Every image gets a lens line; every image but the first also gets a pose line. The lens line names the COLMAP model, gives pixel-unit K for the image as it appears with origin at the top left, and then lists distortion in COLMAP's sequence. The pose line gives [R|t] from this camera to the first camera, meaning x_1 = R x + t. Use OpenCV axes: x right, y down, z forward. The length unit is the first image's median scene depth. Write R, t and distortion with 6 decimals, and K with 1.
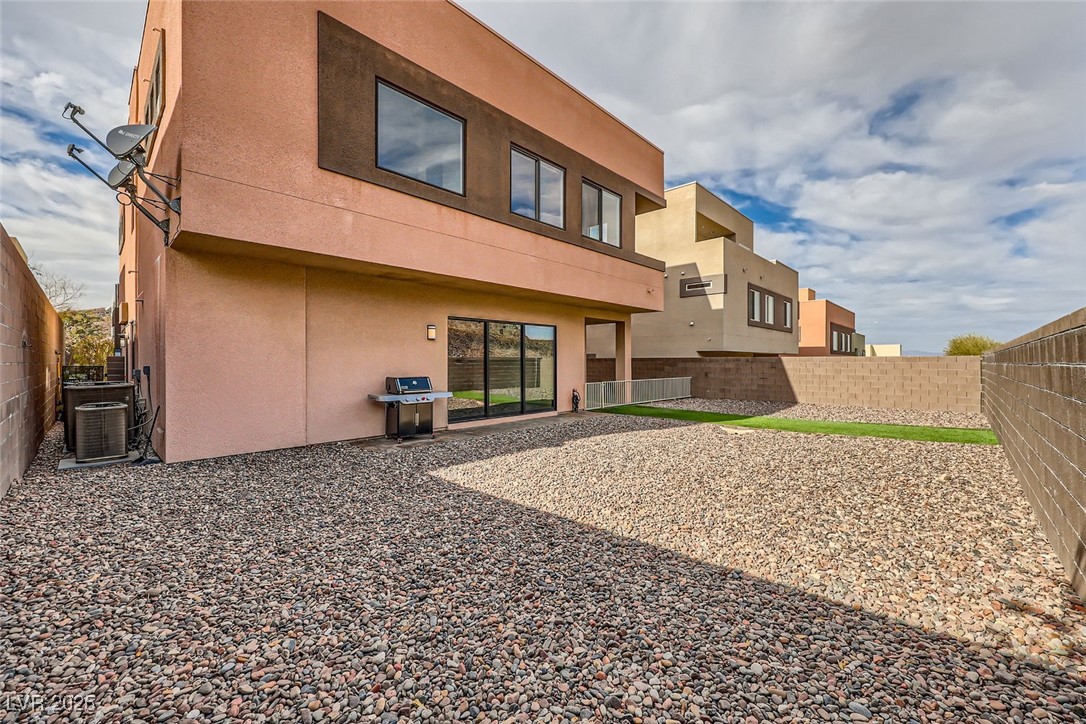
lens RADIAL K [[438.3, 0, 542.0], [0, 438.3, 361.0], [0, 0, 1]] dist [0.002289, -0.000063]
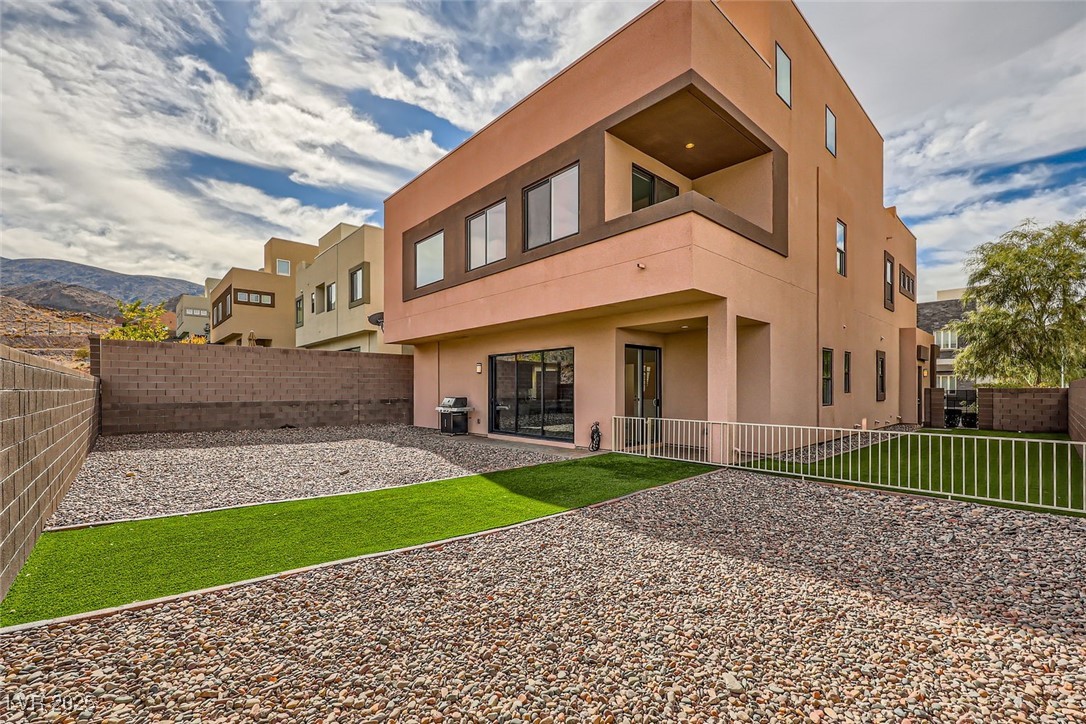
lens RADIAL K [[438.3, 0, 531.2], [0, 438.3, 384.1], [0, 0, 1]] dist [0.002289, -0.000063]
pose [[-0.069738, -0.000915, -0.997565, 0.968039], [0.000840, 0.999999, -0.000976, -0.005327], [0.997565, -0.000906, -0.069737, 1.031970]]
